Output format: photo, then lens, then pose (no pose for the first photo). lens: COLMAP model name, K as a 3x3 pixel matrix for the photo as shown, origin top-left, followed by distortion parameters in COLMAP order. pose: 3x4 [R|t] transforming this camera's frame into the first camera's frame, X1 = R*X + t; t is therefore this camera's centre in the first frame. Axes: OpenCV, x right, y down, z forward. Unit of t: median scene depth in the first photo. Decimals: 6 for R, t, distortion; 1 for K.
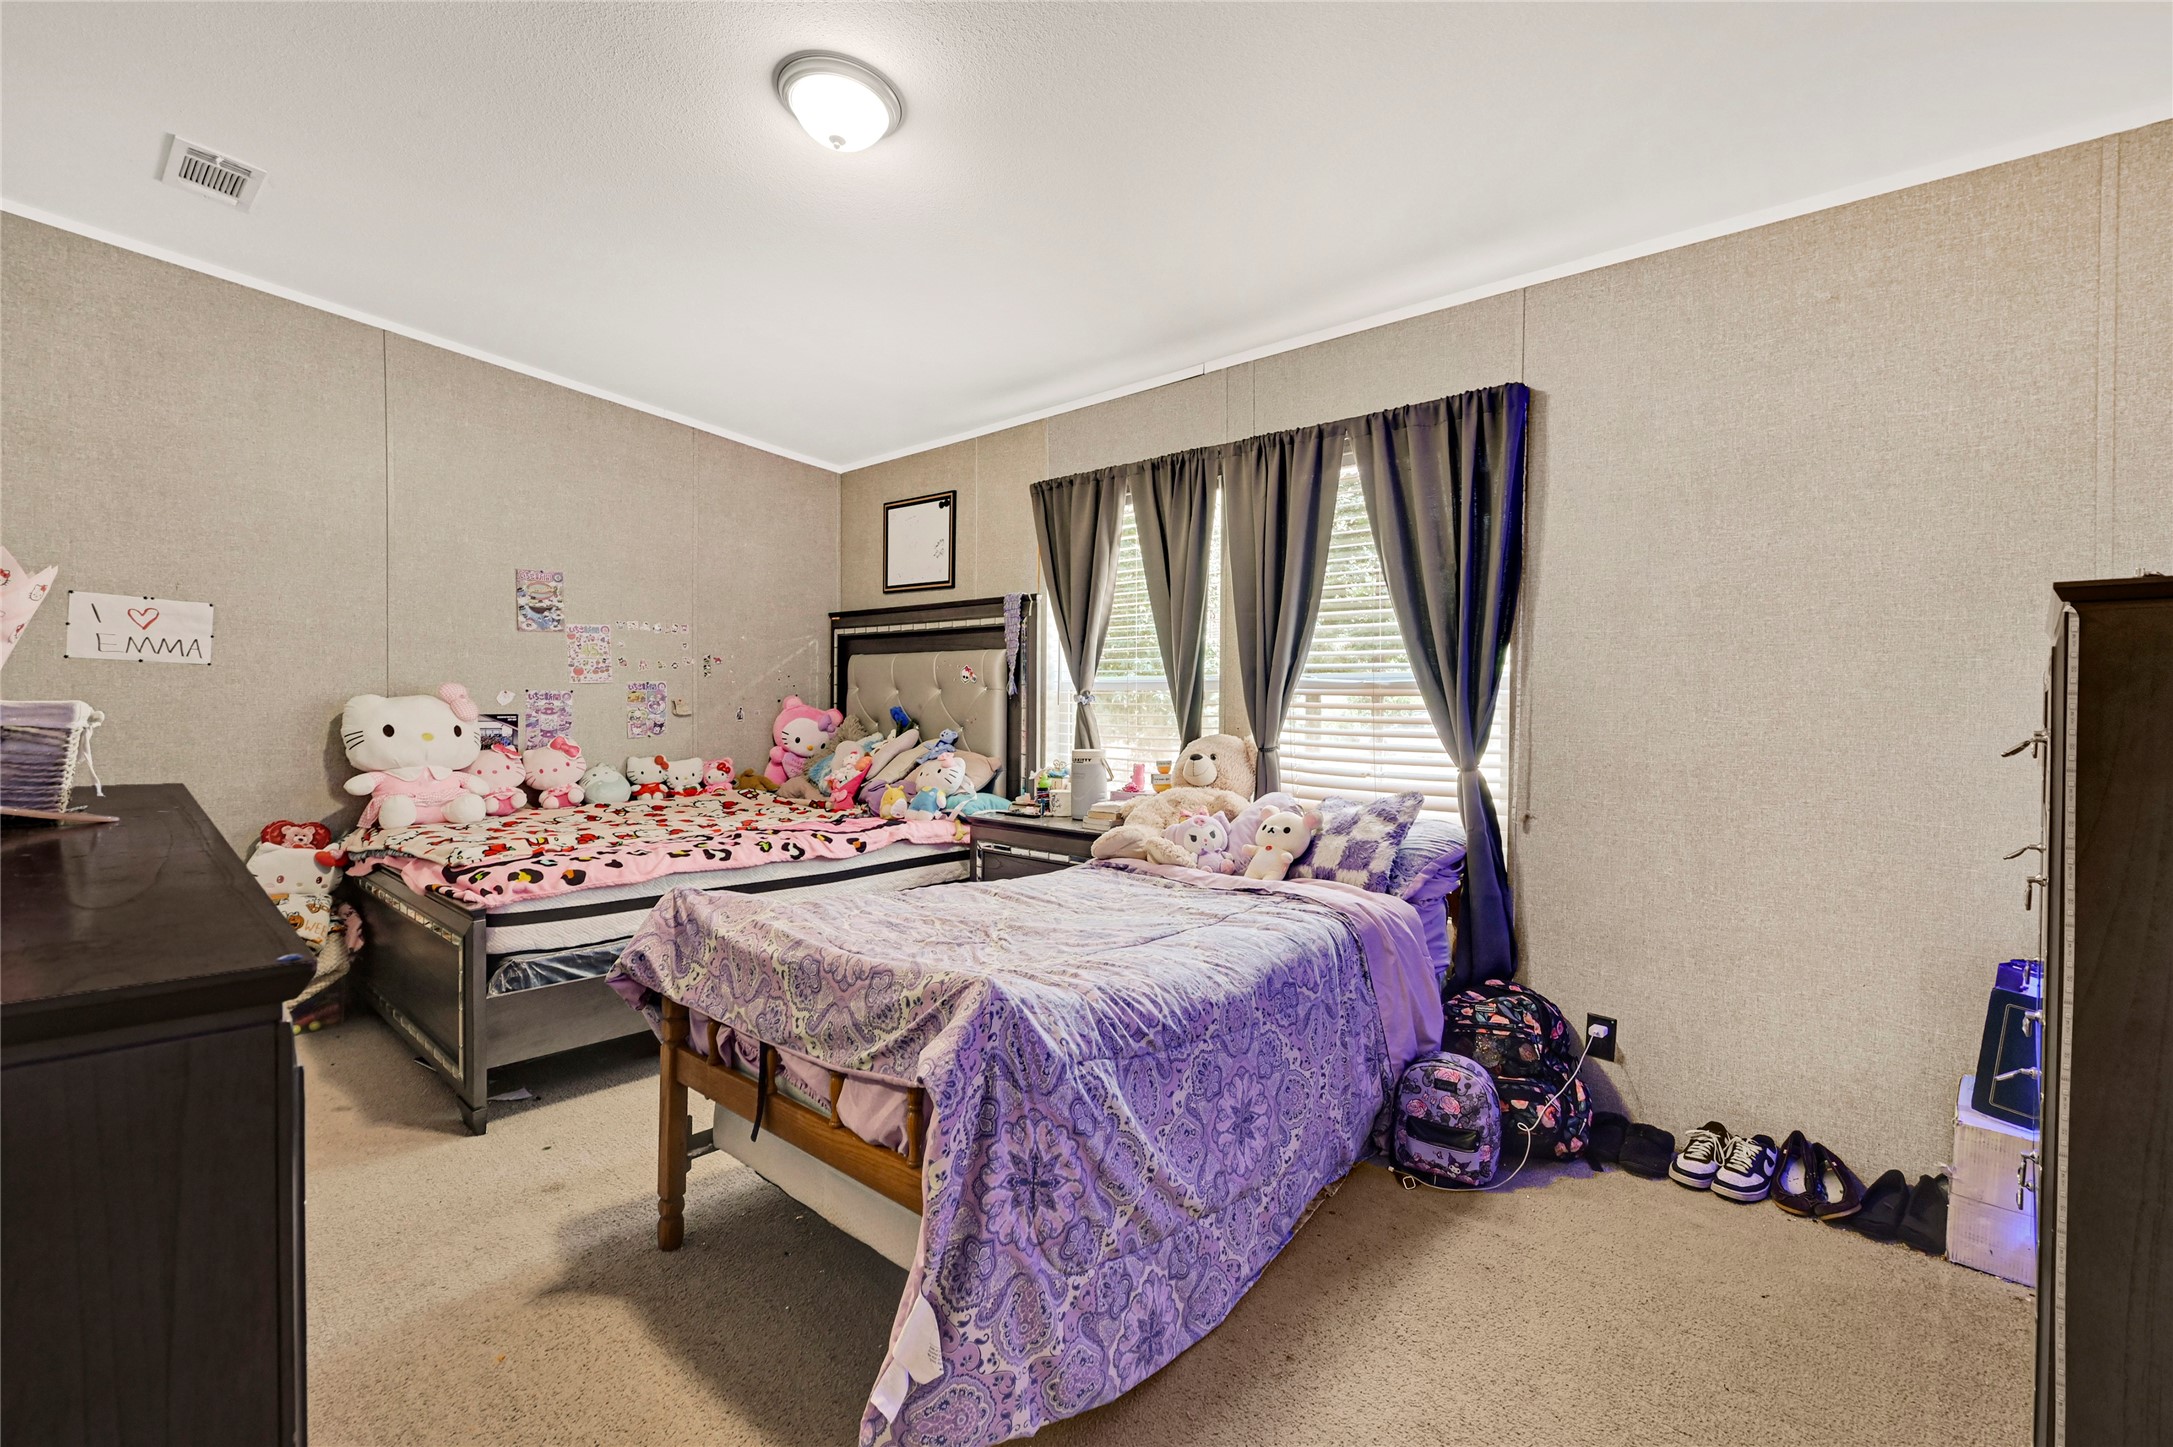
lens RADIAL K [[977.3, 0, 1090.2], [0, 977.3, 718.1], [0, 0, 1]] dist [-0.001378, -0.000052]
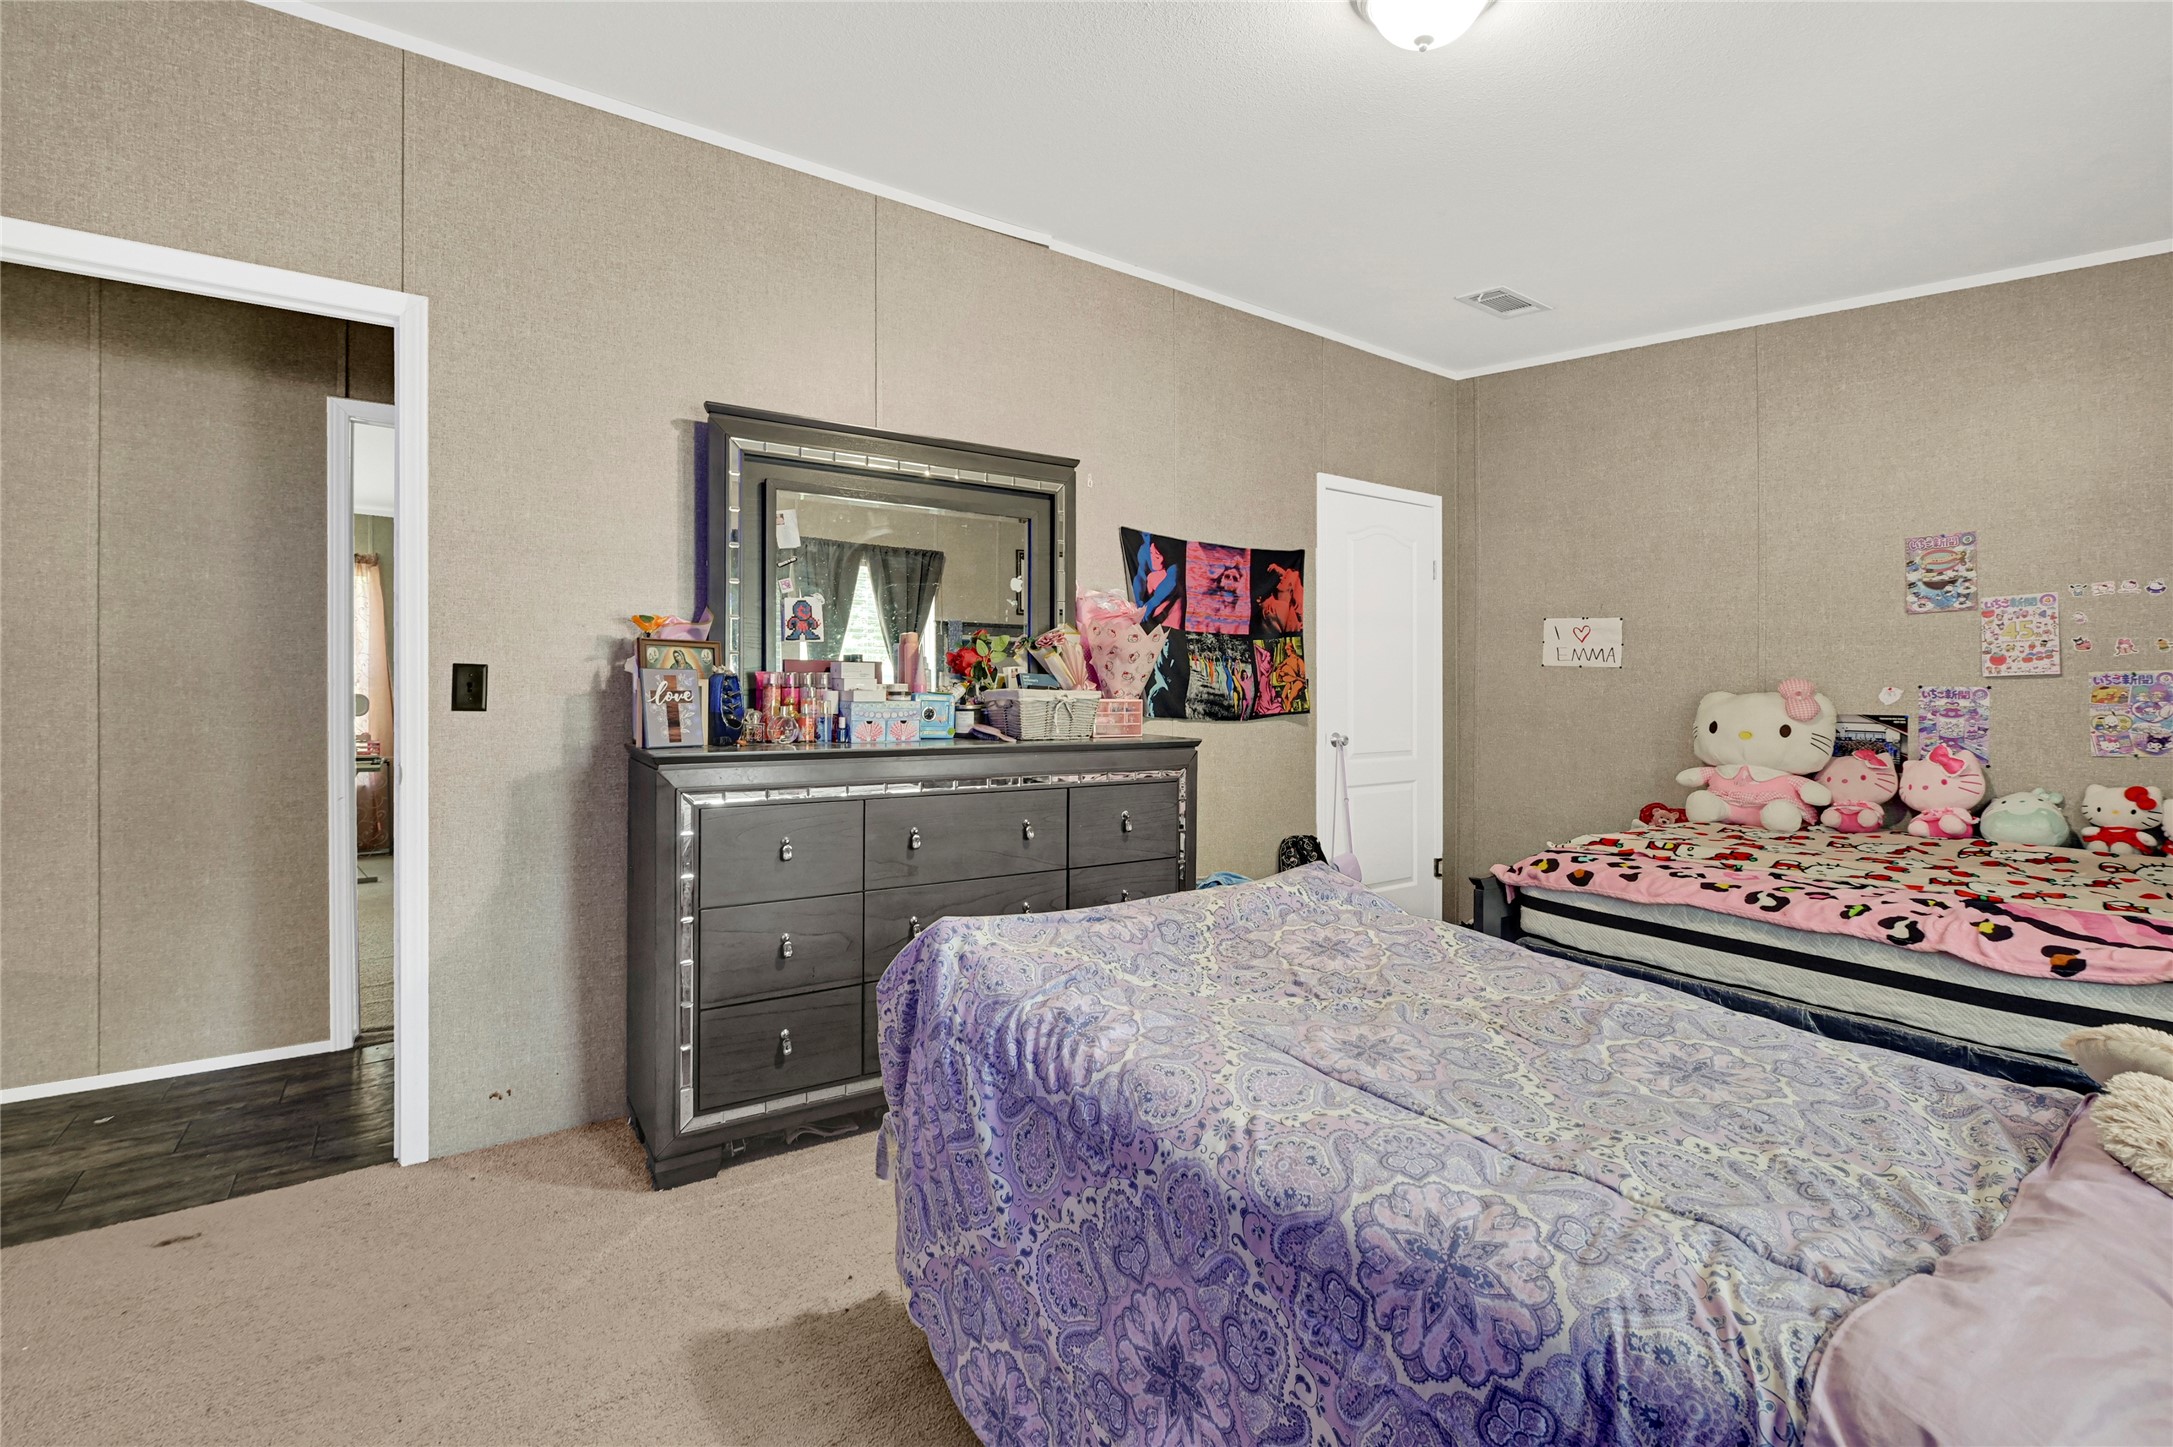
lens RADIAL K [[977.3, 0, 1089.6], [0, 977.3, 703.9], [0, 0, 1]] dist [-0.001378, -0.000052]
pose [[-0.214561, 0.006671, -0.976688, 0.365875], [-0.027571, 0.999537, 0.012884, -0.005718], [0.976321, 0.029693, -0.214277, 0.514515]]
